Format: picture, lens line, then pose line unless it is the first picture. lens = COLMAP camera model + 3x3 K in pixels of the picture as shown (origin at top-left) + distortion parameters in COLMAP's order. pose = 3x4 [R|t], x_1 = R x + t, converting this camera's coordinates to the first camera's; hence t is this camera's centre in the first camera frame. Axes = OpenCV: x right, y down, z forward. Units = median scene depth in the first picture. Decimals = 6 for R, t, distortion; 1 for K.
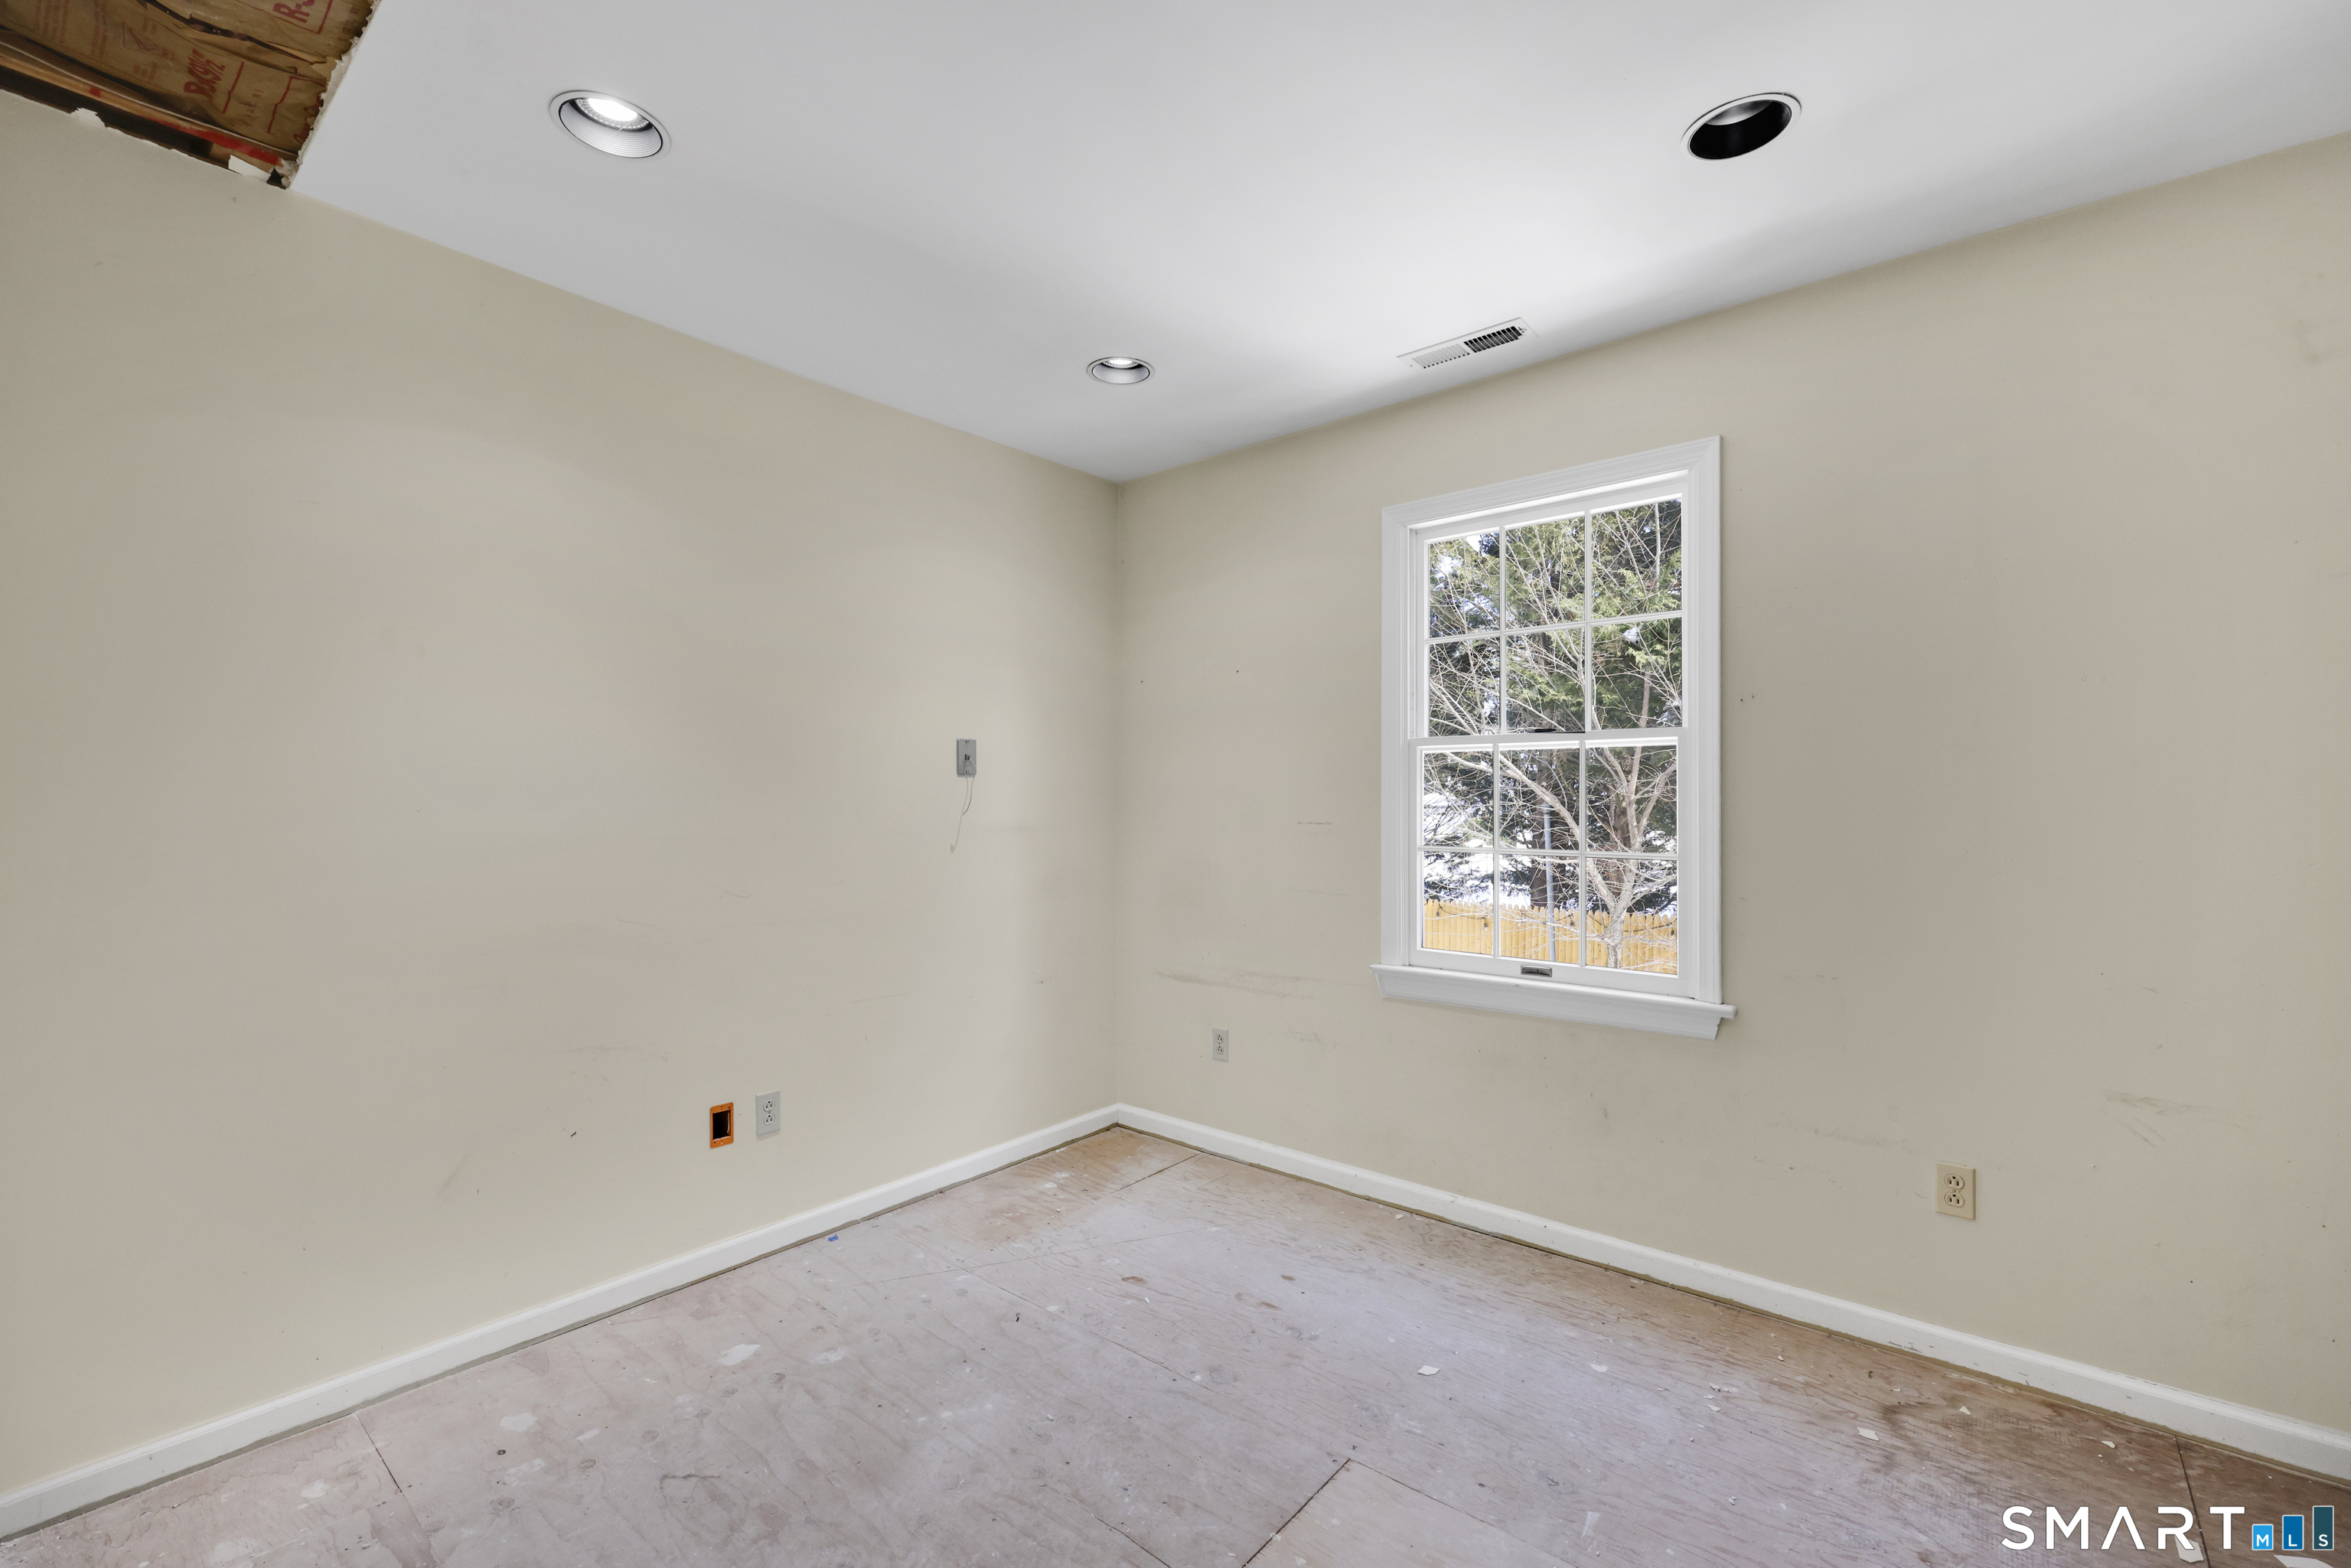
lens RADIAL K [[966.4, 0, 1172.1], [0, 966.4, 786.8], [0, 0, 1]] dist [0.000701, -0.000059]
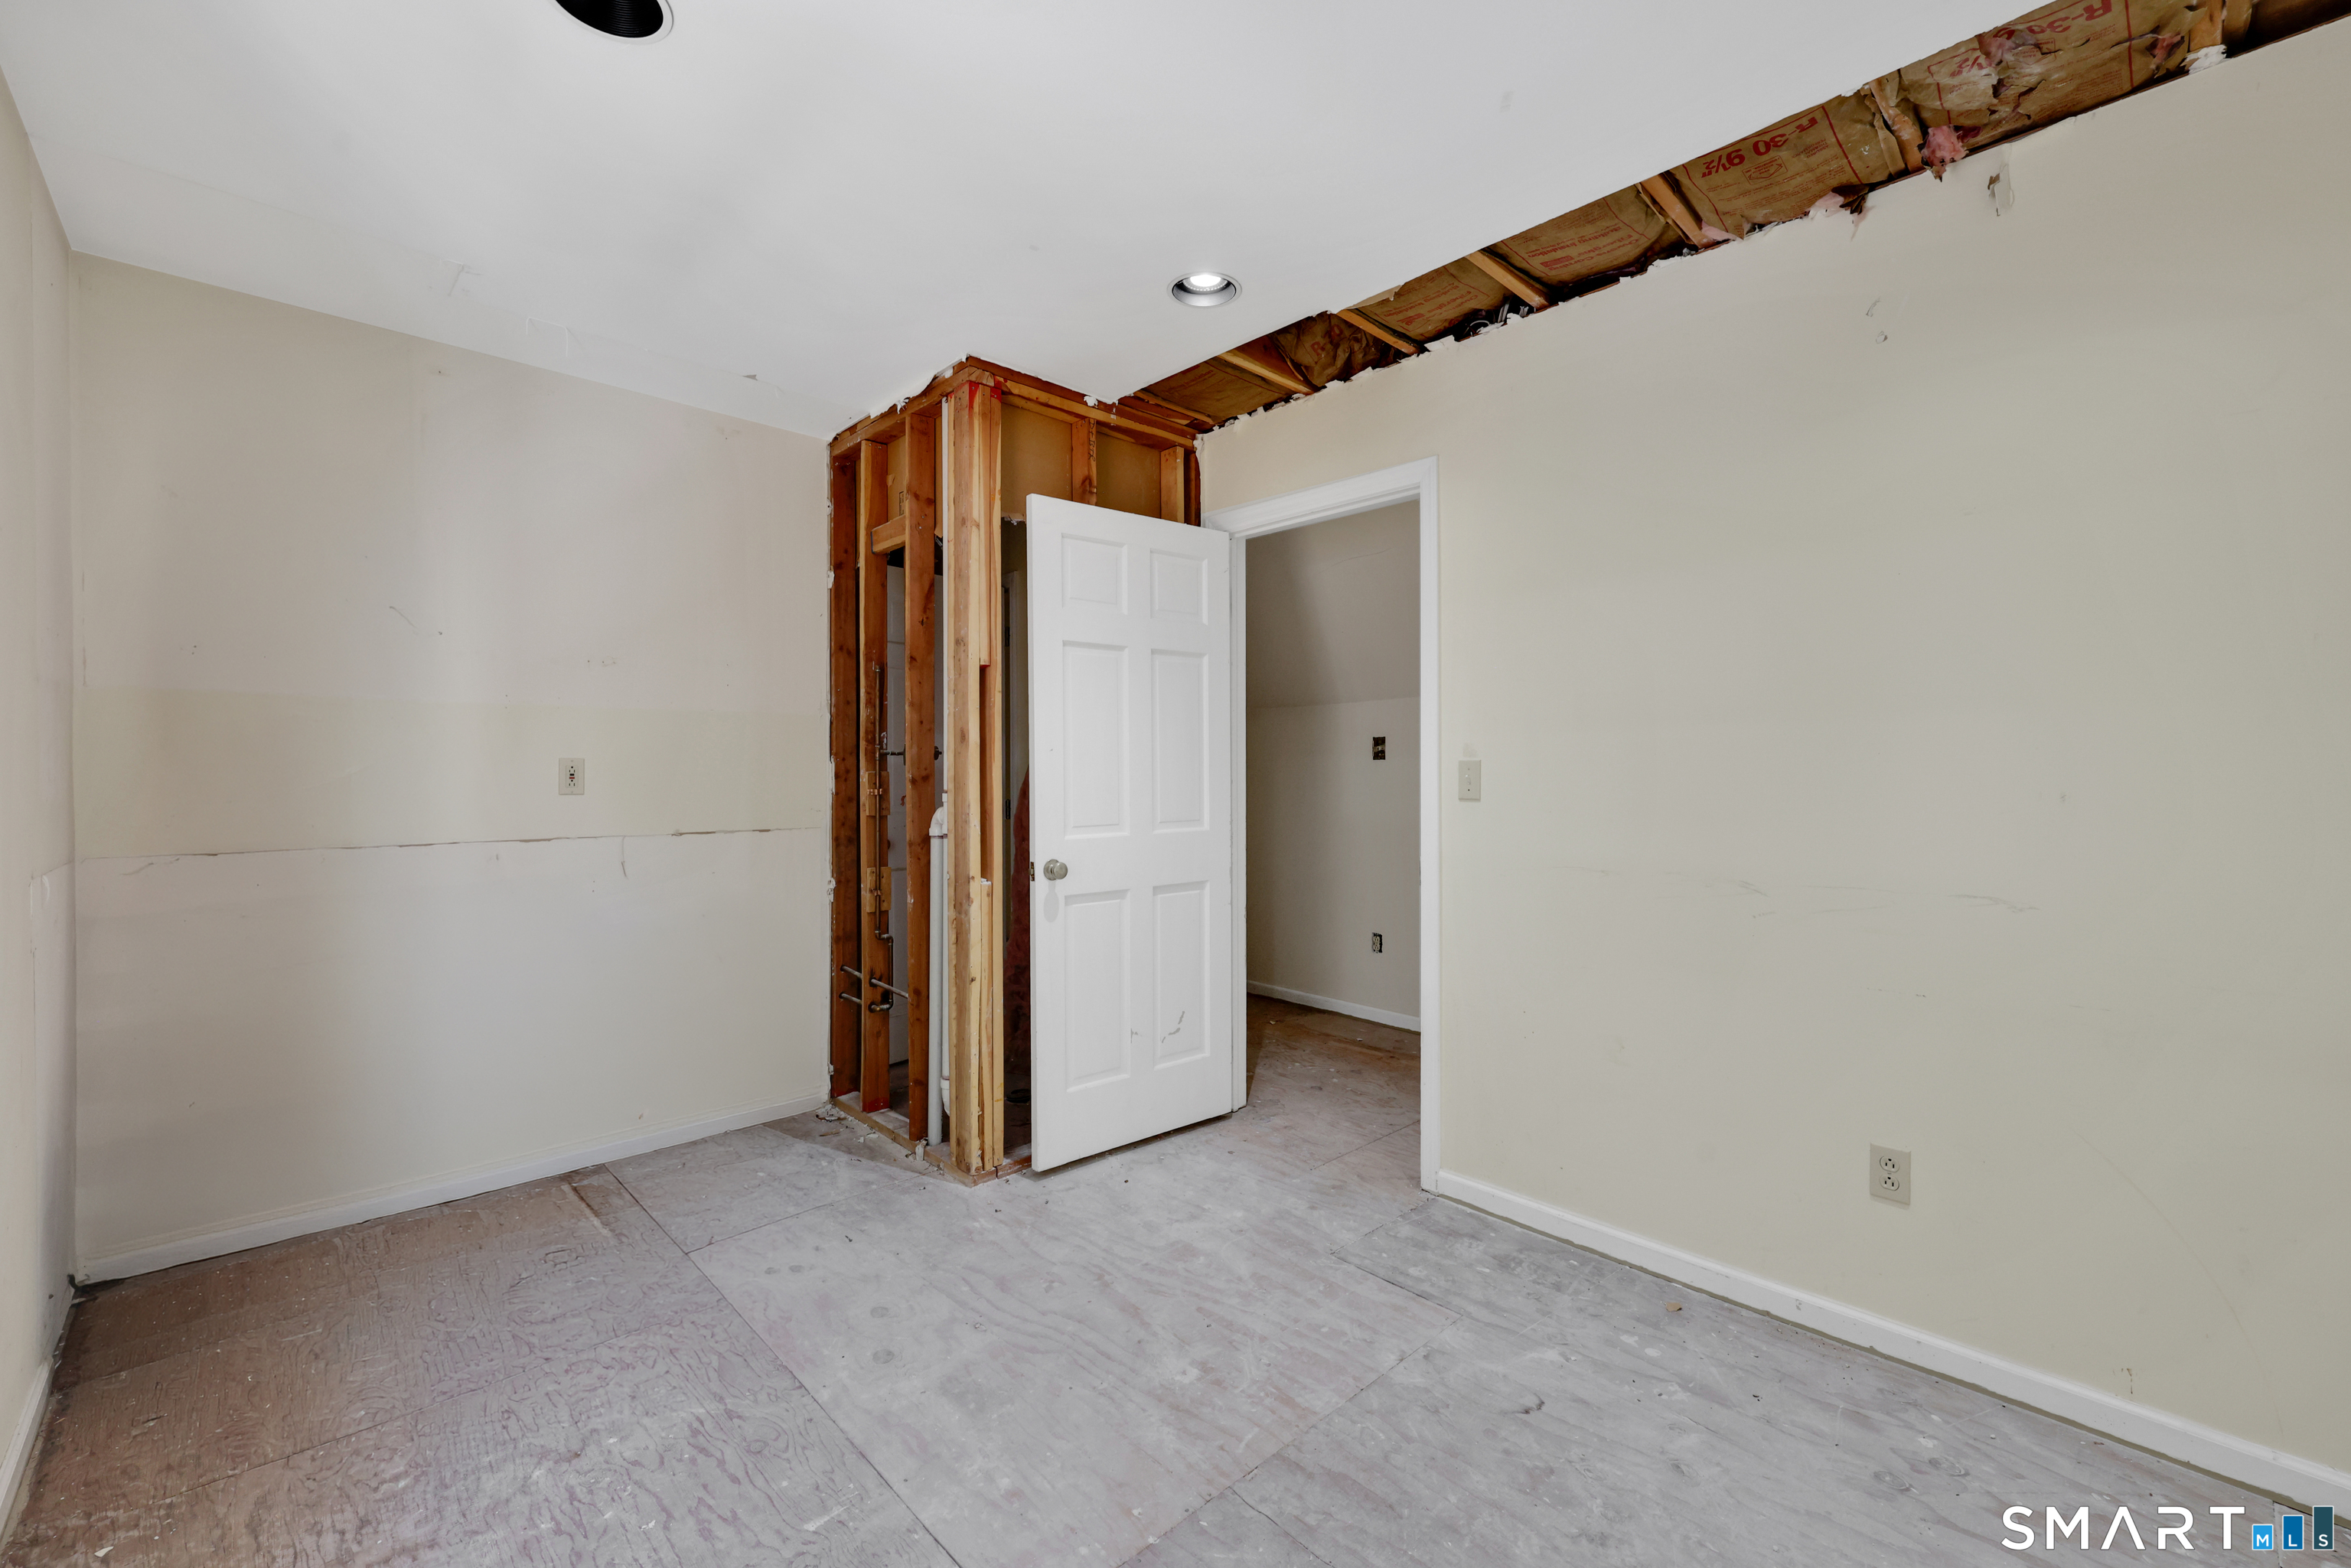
lens RADIAL K [[966.4, 0, 1177.4], [0, 966.4, 780.7], [0, 0, 1]] dist [0.000701, -0.000059]
pose [[-0.992569, -0.001436, 0.121673, -0.029865], [-0.004058, 0.999765, -0.021302, 0.049524], [-0.121614, -0.021638, -0.992342, 1.899031]]
